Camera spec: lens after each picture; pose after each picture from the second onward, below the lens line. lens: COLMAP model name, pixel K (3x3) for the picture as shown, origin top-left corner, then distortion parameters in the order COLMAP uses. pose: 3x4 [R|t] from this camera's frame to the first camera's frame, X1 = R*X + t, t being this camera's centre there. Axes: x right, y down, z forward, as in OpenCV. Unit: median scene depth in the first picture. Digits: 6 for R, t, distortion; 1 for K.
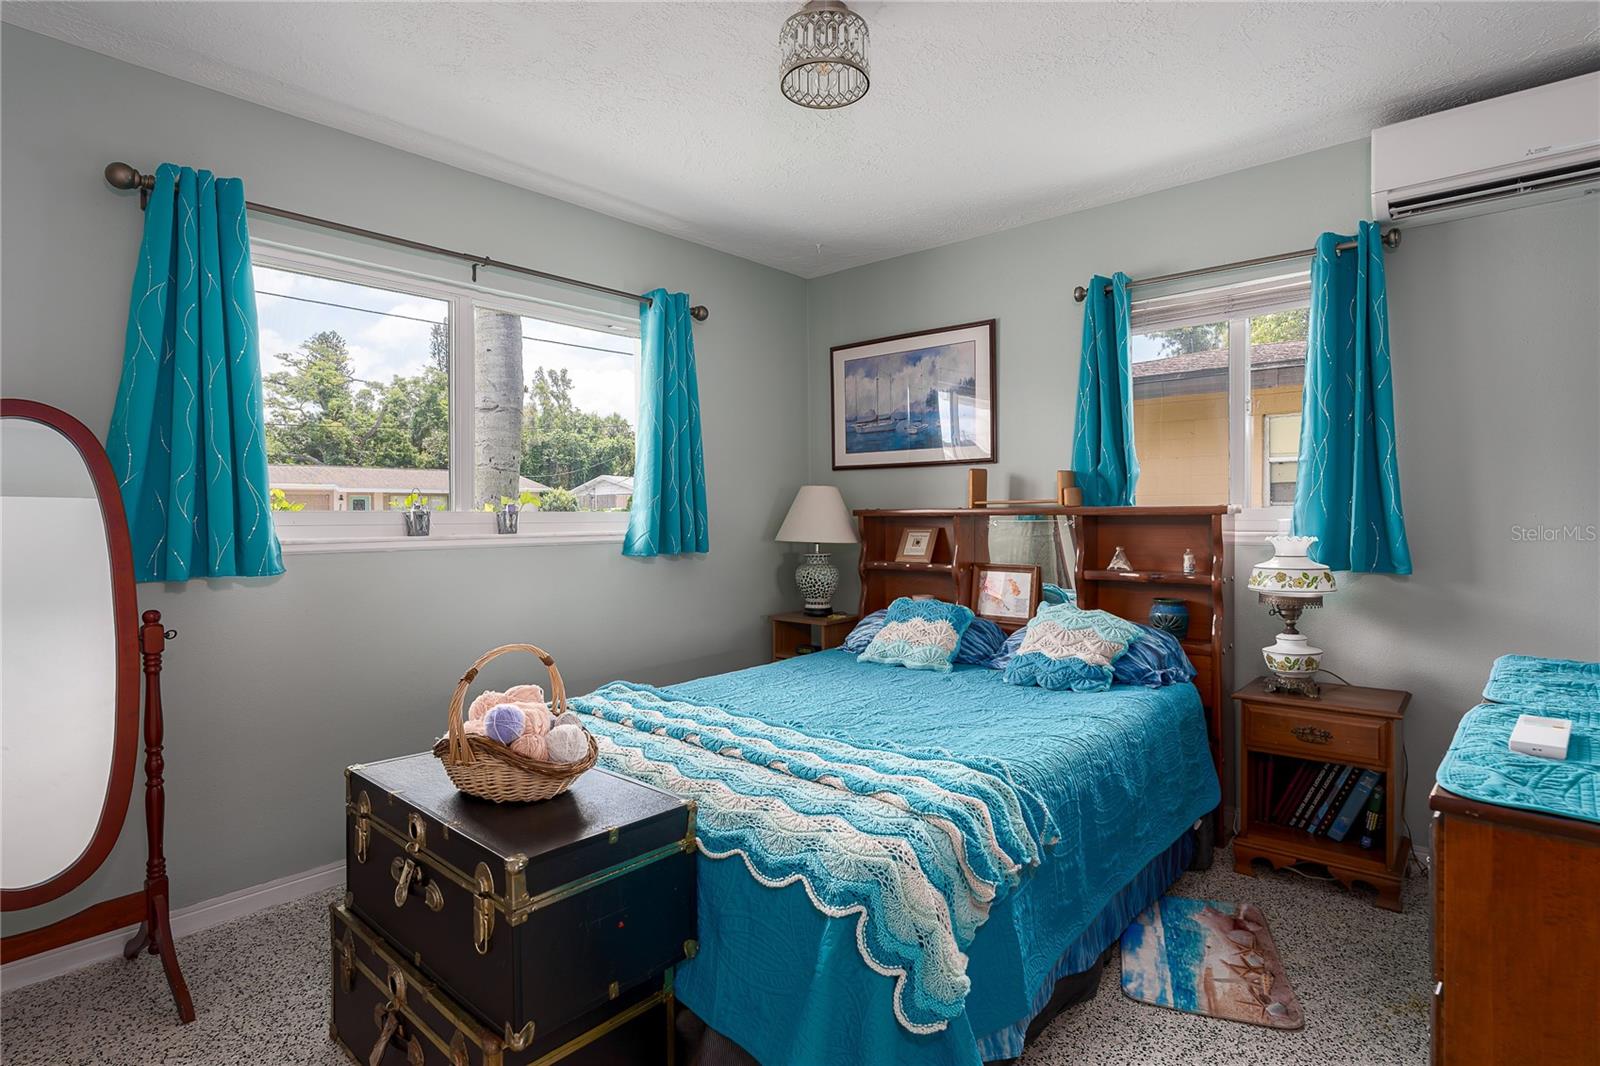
lens RADIAL K [[816.3, 0, 809.4], [0, 816.3, 531.9], [0, 0, 1]] dist [-0.005482, -0.000538]
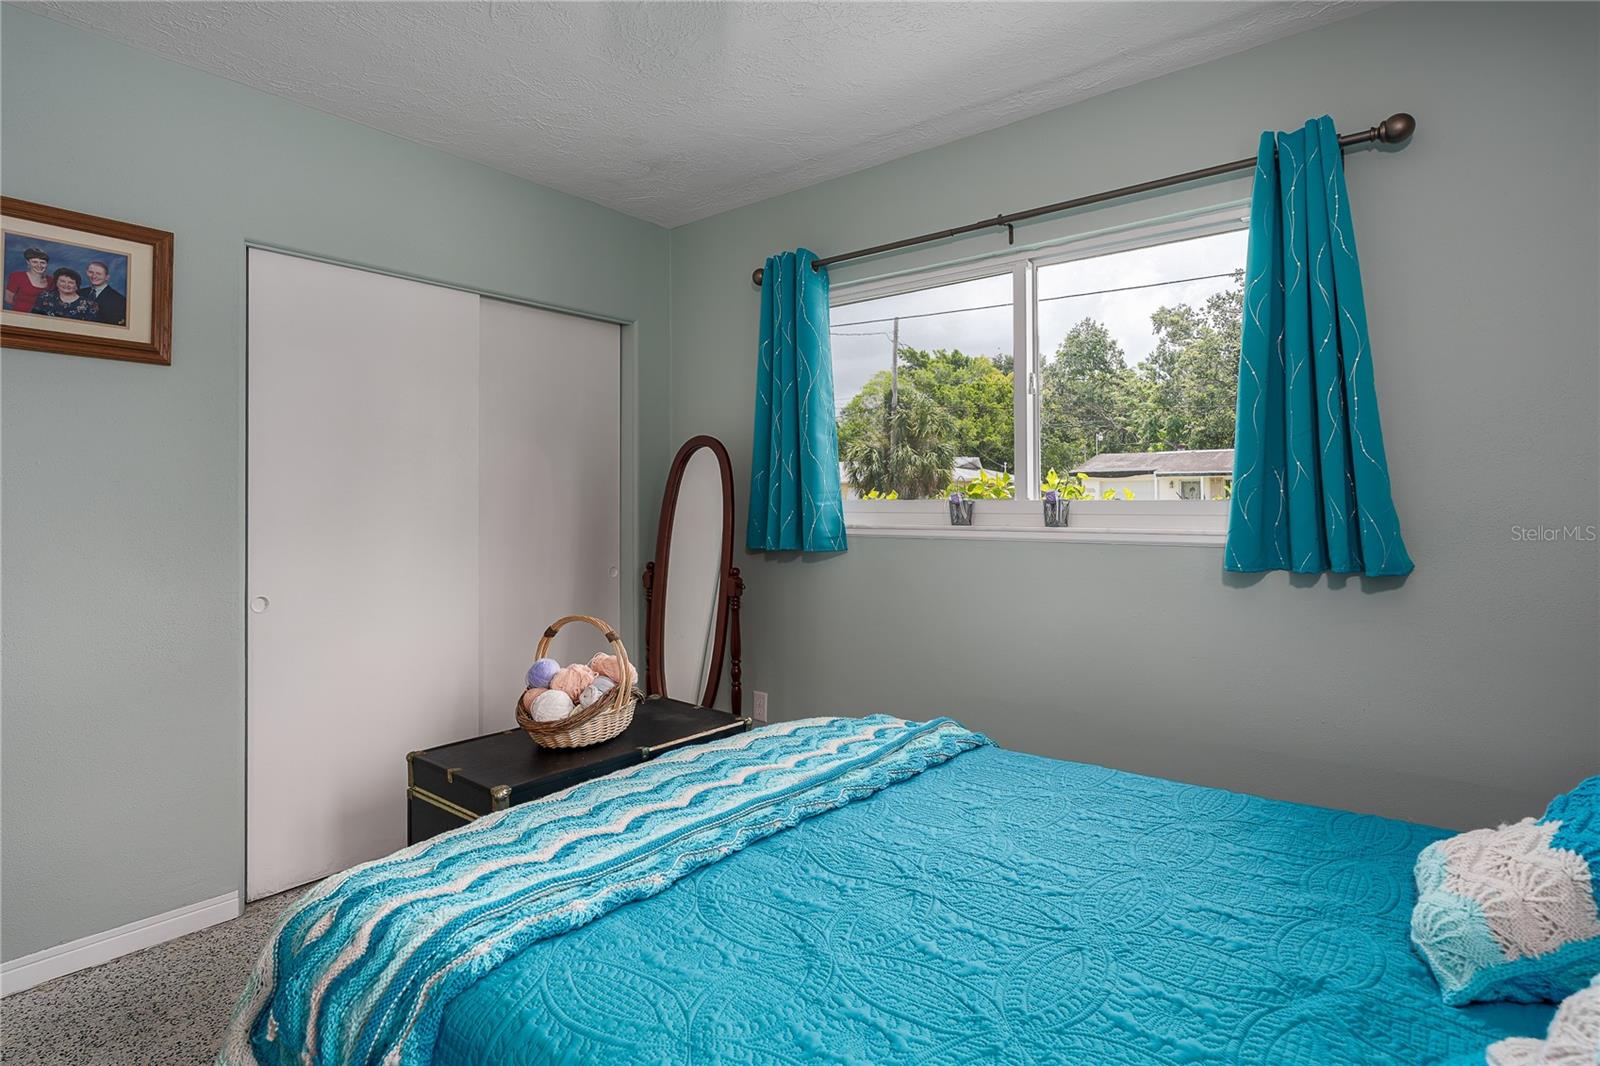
lens RADIAL K [[816.3, 0, 809.4], [0, 816.3, 531.9], [0, 0, 1]] dist [-0.005482, -0.000538]
pose [[0.050893, 0.032000, -0.998191, 0.462049], [-0.028284, 0.999132, 0.030588, -0.010985], [0.998304, 0.026676, 0.051754, 0.705239]]
